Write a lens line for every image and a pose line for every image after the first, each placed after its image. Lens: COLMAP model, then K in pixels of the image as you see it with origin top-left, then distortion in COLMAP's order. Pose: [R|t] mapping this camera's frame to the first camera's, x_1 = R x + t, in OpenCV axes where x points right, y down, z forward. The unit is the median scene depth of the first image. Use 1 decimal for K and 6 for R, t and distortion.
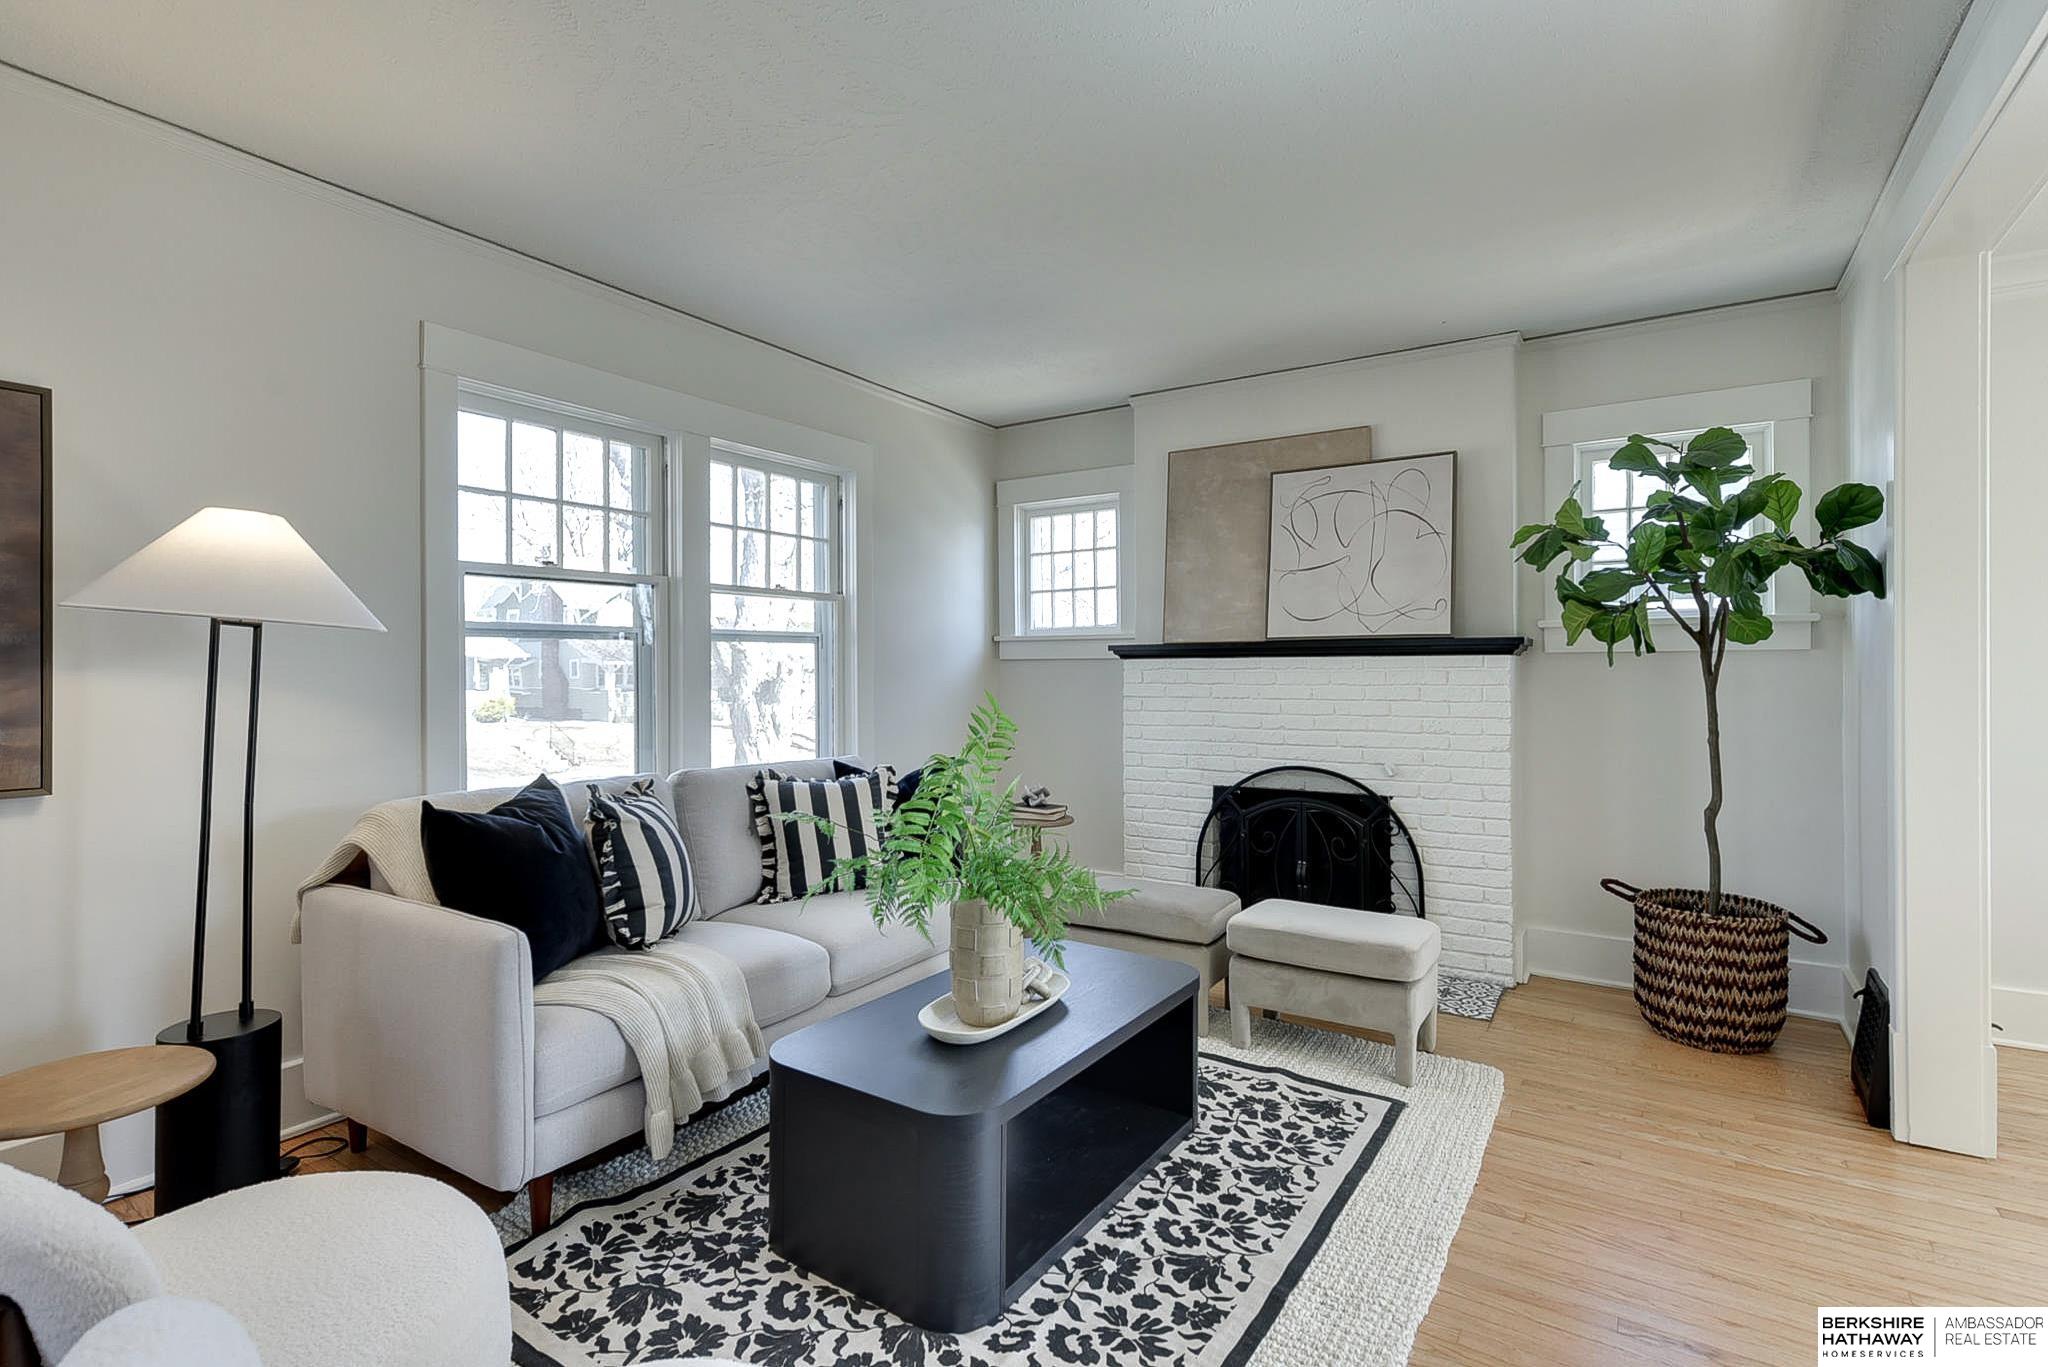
lens RADIAL K [[967.7, 0, 1029.2], [0, 967.7, 665.9], [0, 0, 1]] dist [0.004766, -0.002051]
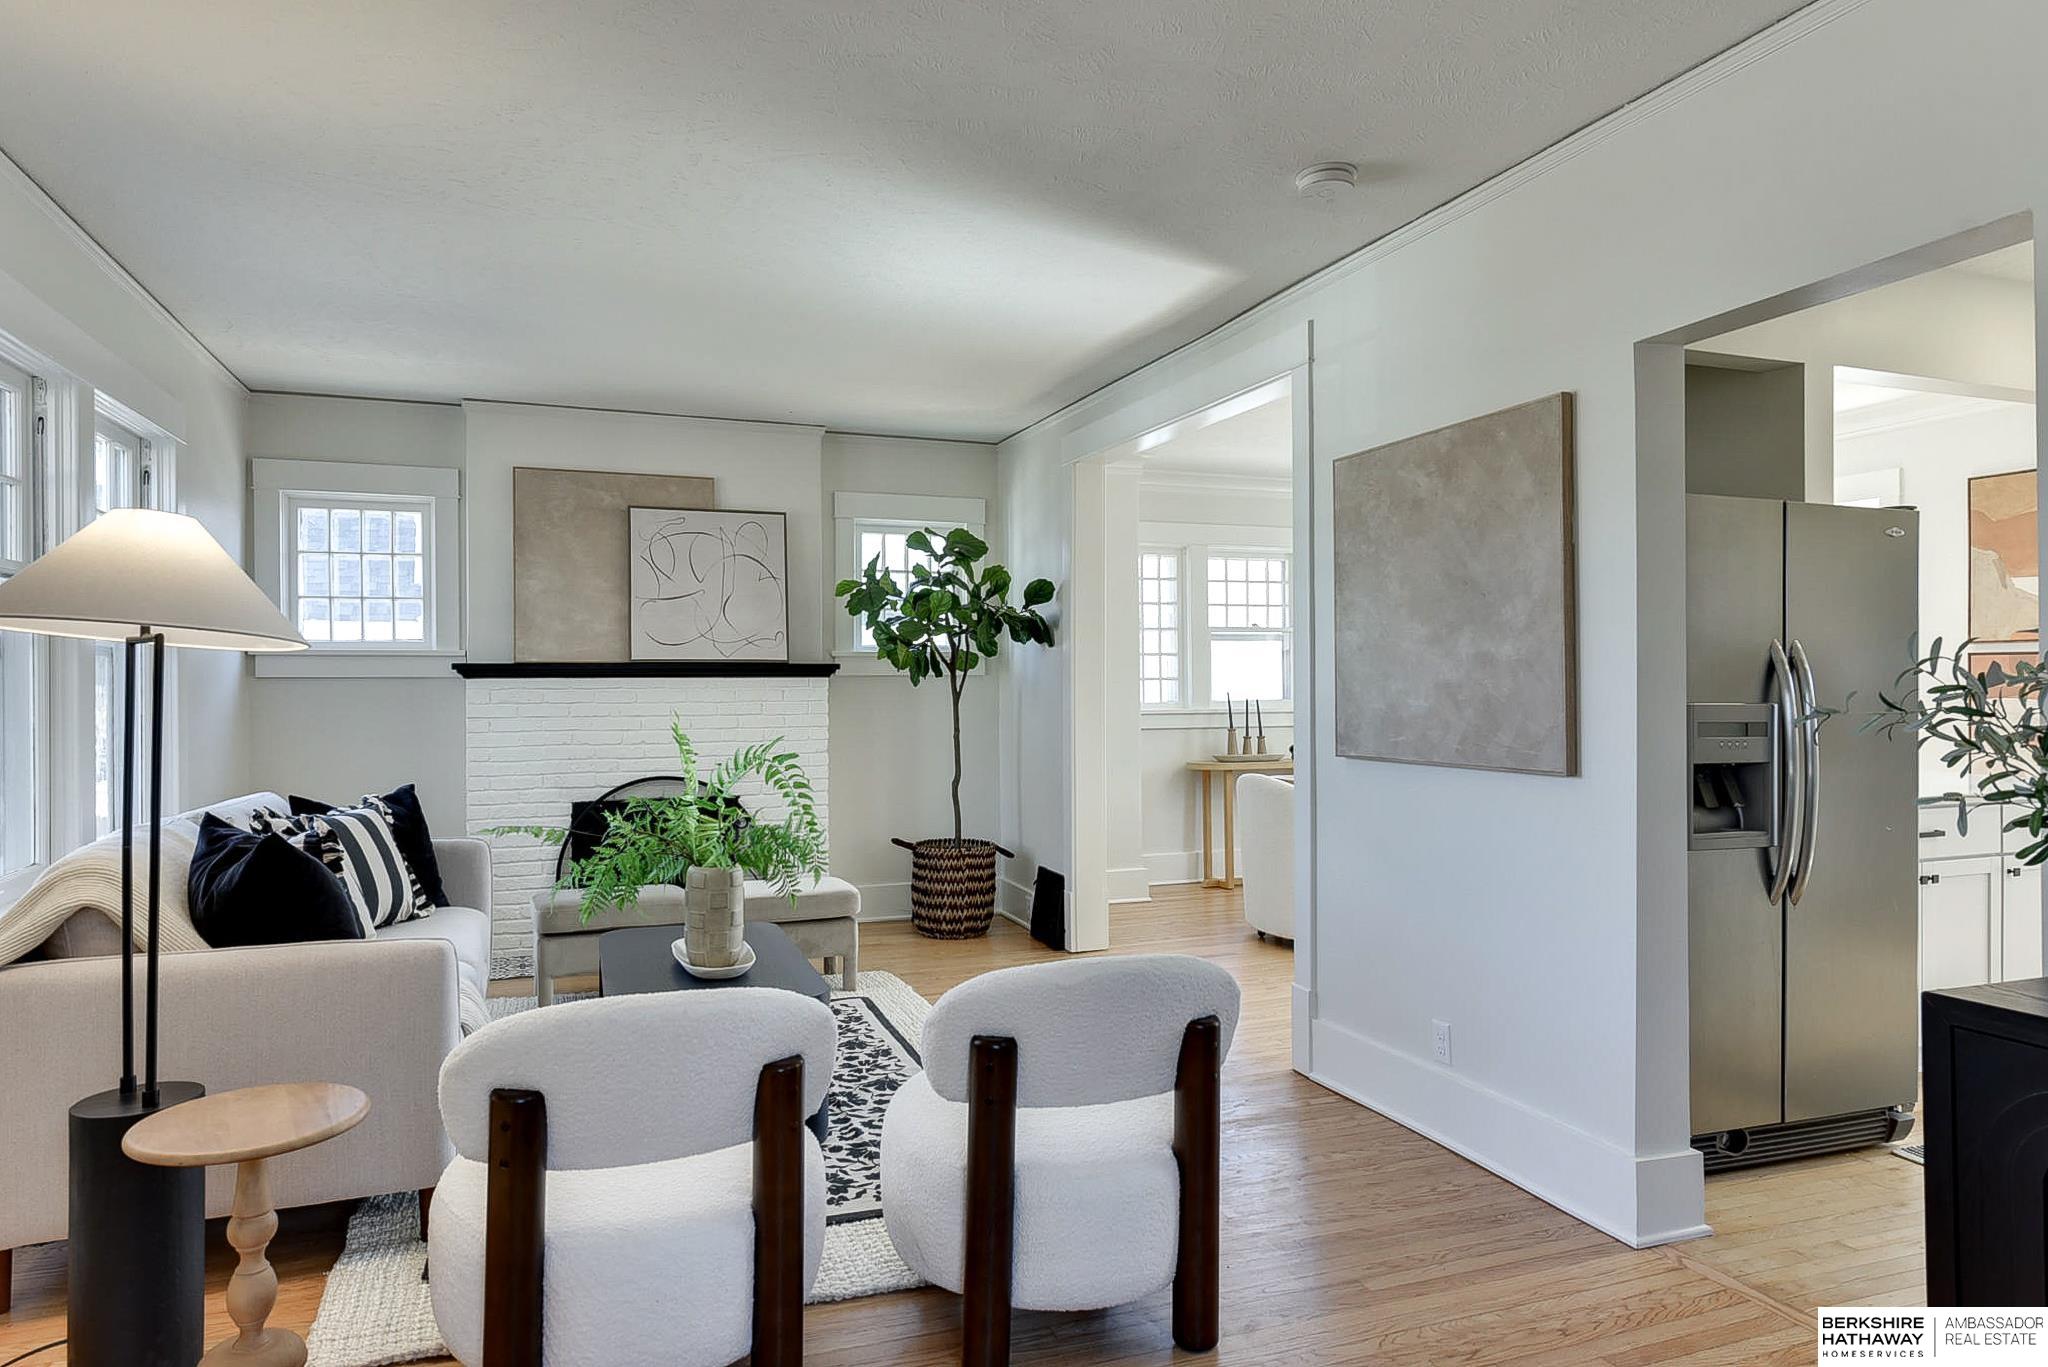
lens RADIAL K [[1160.2, 0, 1008.5], [0, 1160.2, 691.4], [0, 0, 1]] dist [0.002145, 0.003889]
pose [[0.600119, -0.003313, 0.799904, -0.585666], [-0.001319, 0.999986, 0.005131, -0.000832], [-0.799910, -0.004135, 0.600106, -0.122574]]
